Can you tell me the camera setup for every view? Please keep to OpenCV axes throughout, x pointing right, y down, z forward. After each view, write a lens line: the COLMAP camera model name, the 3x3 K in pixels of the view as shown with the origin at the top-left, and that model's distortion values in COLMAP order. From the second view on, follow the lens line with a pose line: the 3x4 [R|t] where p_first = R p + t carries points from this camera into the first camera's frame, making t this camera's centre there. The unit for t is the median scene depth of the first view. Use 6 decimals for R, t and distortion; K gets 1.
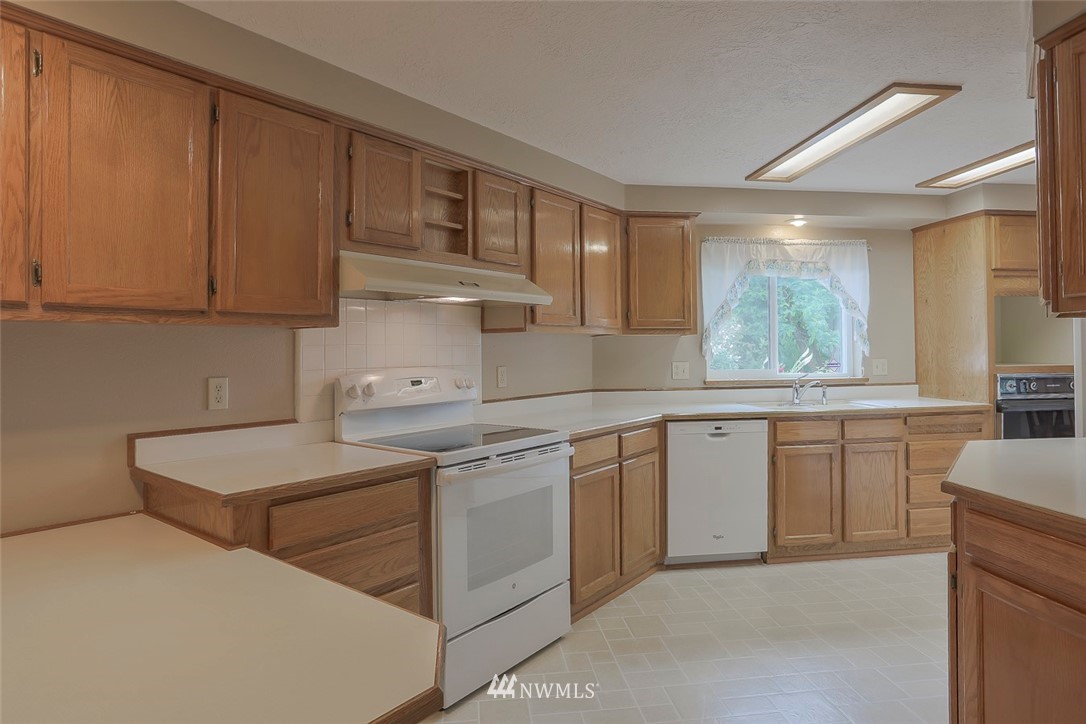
lens RADIAL K [[603.2, 0, 545.0], [0, 603.2, 340.4], [0, 0, 1]] dist [-0.055427, 0.027396]
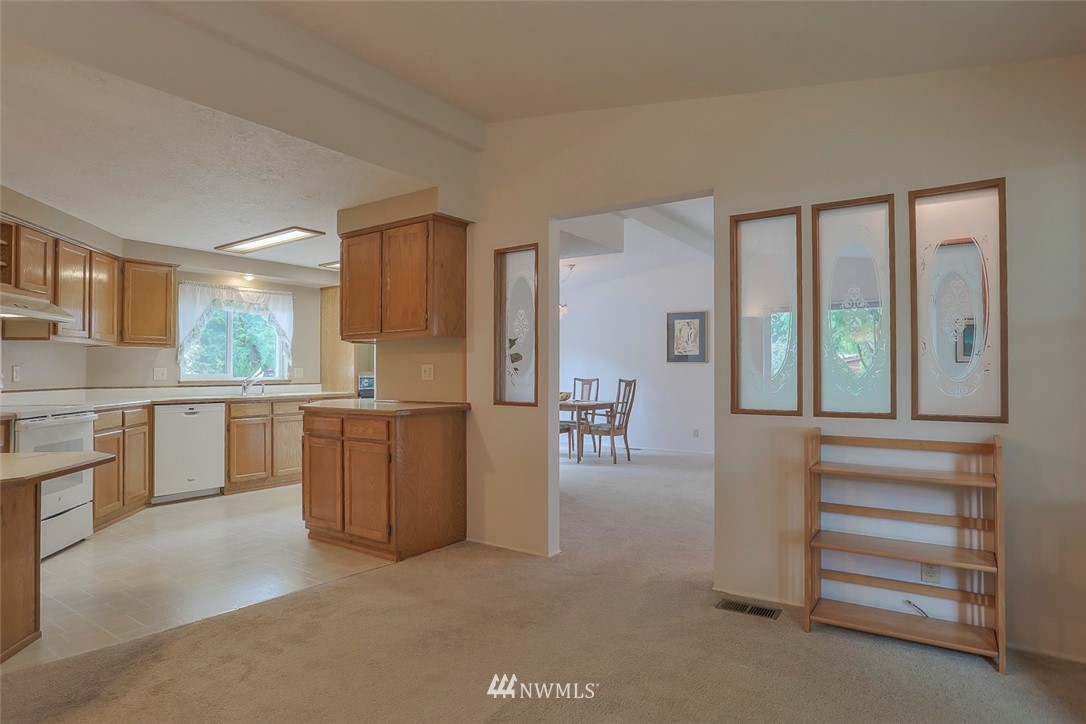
lens RADIAL K [[603.2, 0, 529.0], [0, 603.2, 361.1], [0, 0, 1]] dist [-0.055427, 0.027396]
pose [[0.674055, 0.019135, 0.738433, -0.244849], [-0.013504, 0.999817, -0.013581, 0.032052], [-0.738558, -0.000817, 0.674190, -0.639813]]
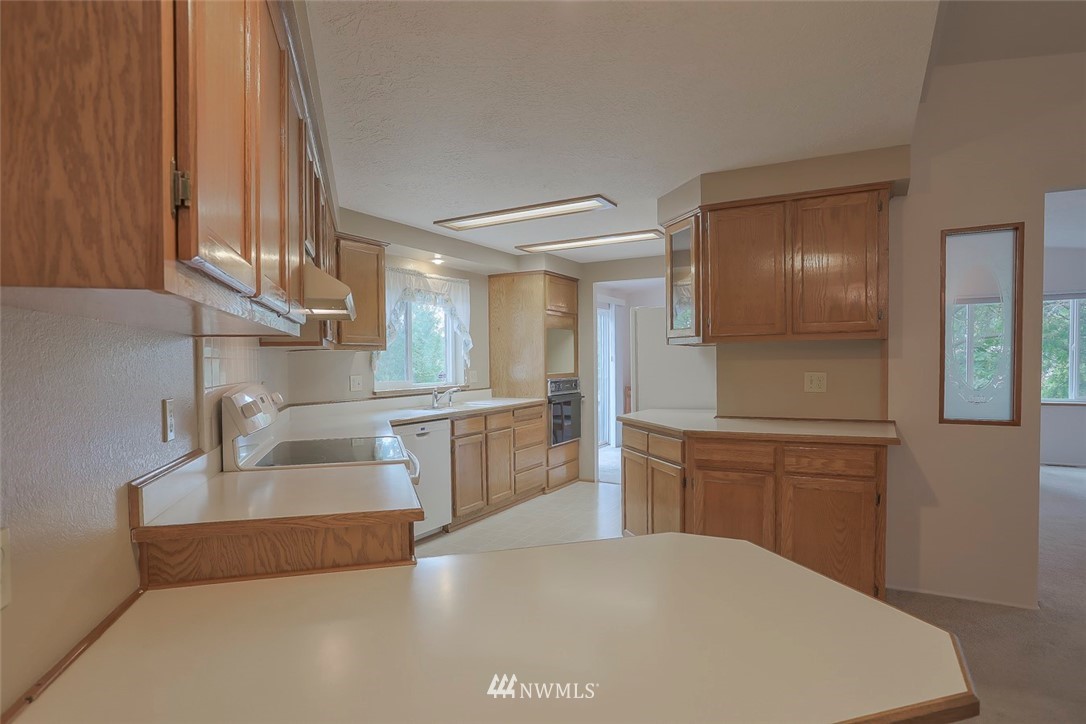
lens RADIAL K [[603.2, 0, 536.5], [0, 603.2, 380.4], [0, 0, 1]] dist [-0.055427, 0.027396]
pose [[0.592419, -0.025981, 0.805211, -0.526189], [-0.004176, 0.999367, 0.035318, 0.005761], [-0.805619, -0.024285, 0.591936, 0.104096]]
